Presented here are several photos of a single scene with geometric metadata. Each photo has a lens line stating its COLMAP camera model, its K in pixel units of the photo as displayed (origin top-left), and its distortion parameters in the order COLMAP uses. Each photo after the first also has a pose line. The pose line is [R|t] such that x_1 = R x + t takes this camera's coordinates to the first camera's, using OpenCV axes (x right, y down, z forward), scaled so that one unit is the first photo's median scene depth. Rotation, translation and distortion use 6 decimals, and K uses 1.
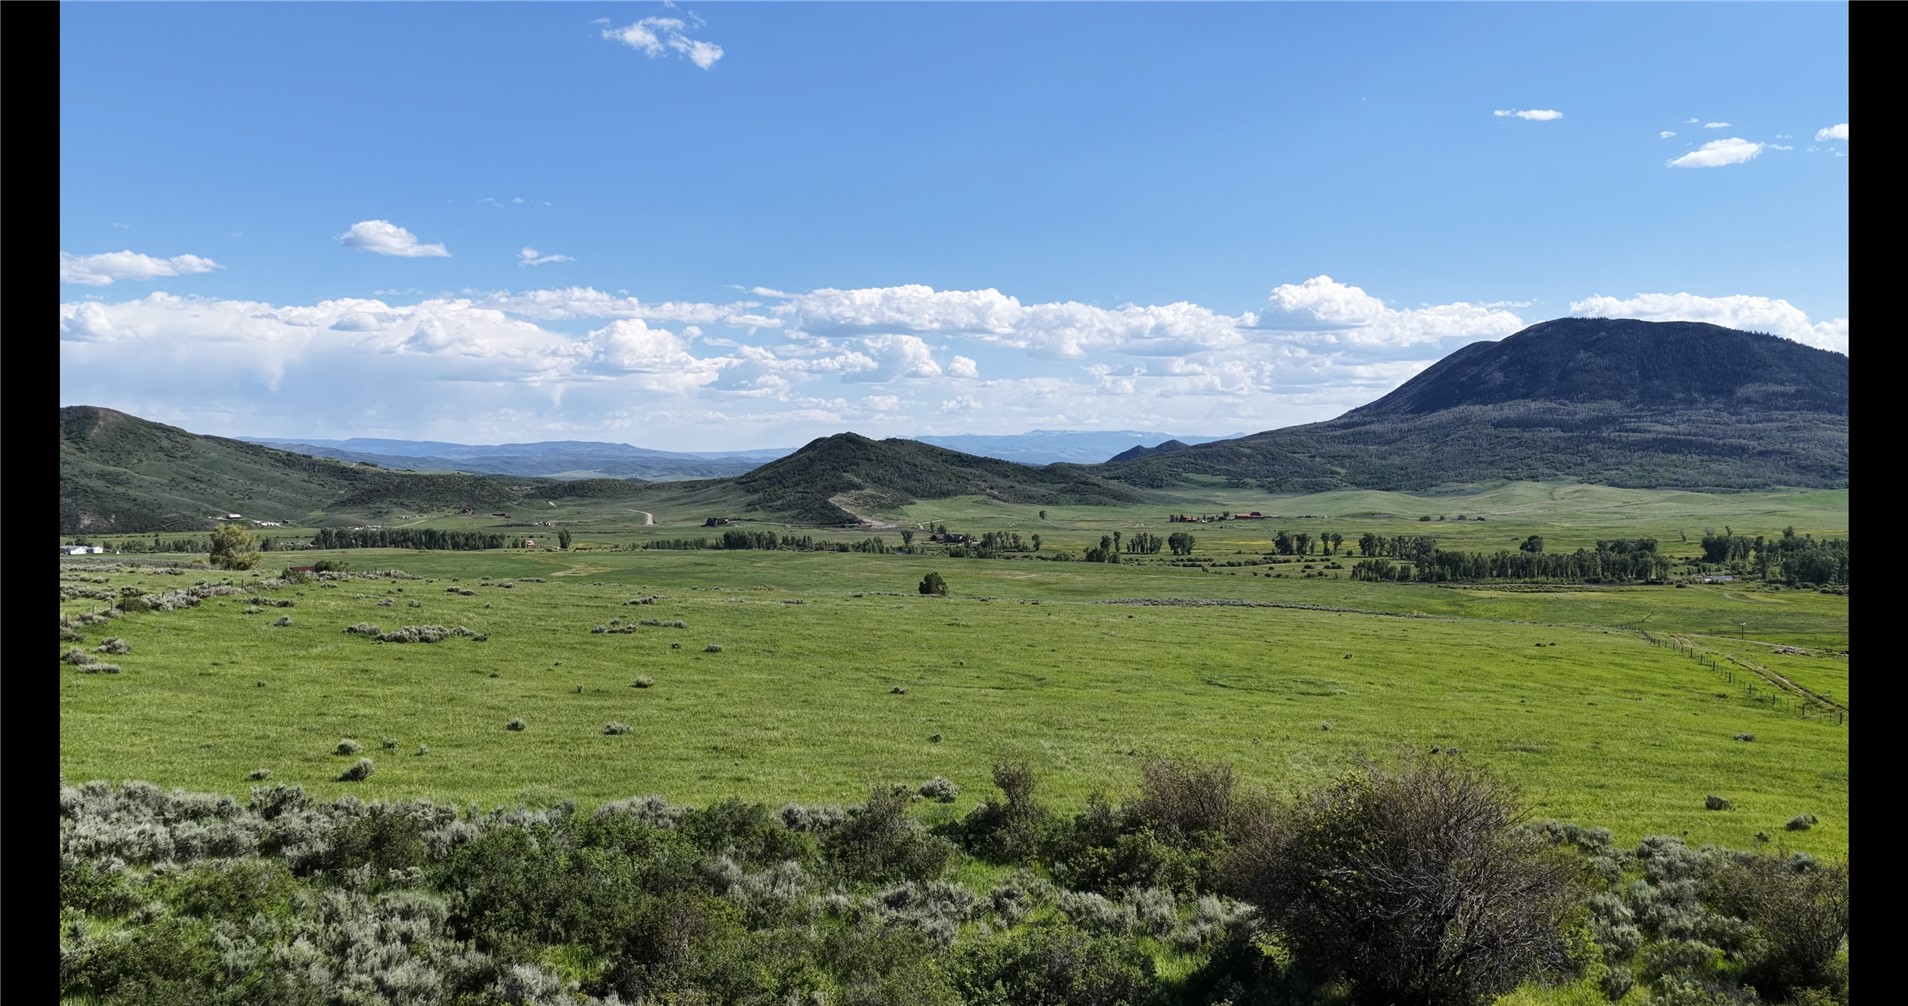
lens RADIAL K [[1542.8, 0, 955.2], [0, 1542.8, 511.7], [0, 0, 1]] dist [-0.005937, 0.022240]
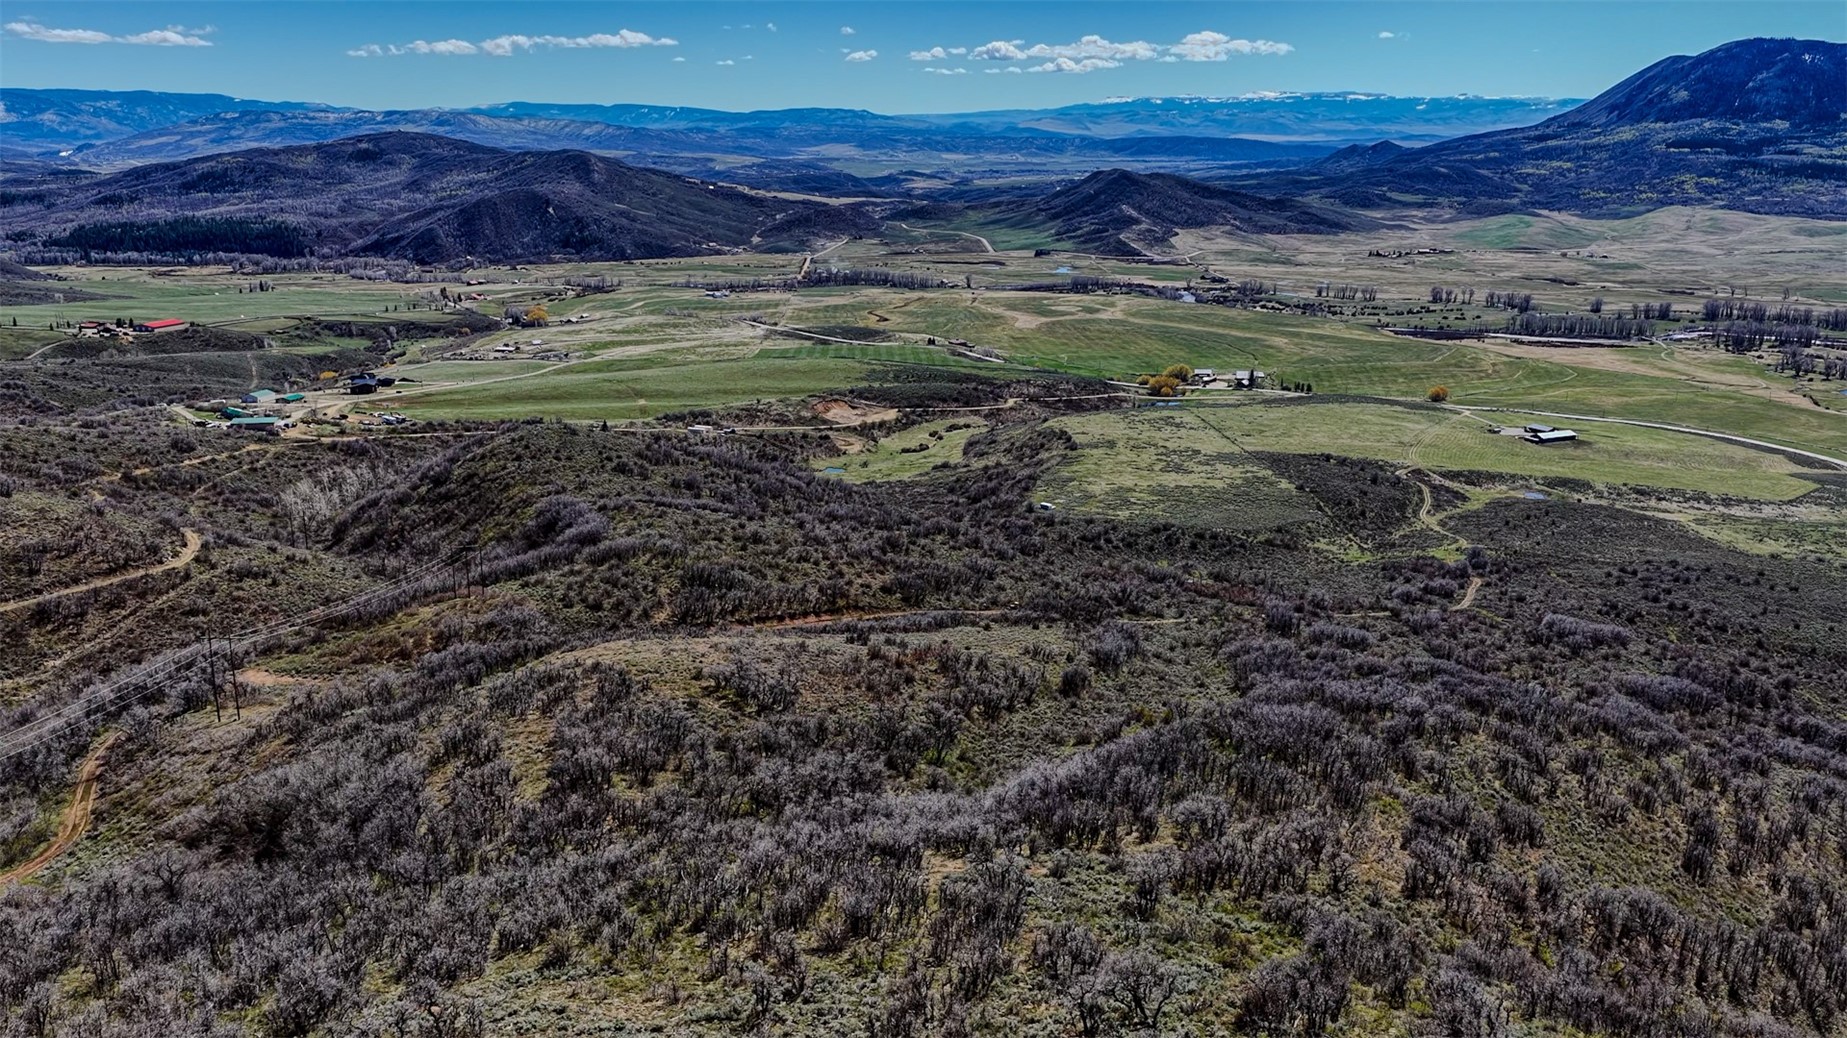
lens RADIAL K [[1597.8, 0, 910.8], [0, 1597.8, 518.0], [0, 0, 1]] dist [-0.008879, 0.011322]
pose [[0.989664, 0.034721, -0.139136, -0.038100], [-0.002374, 0.974080, 0.226193, -0.054730], [0.143383, -0.223525, 0.964094, -0.310611]]
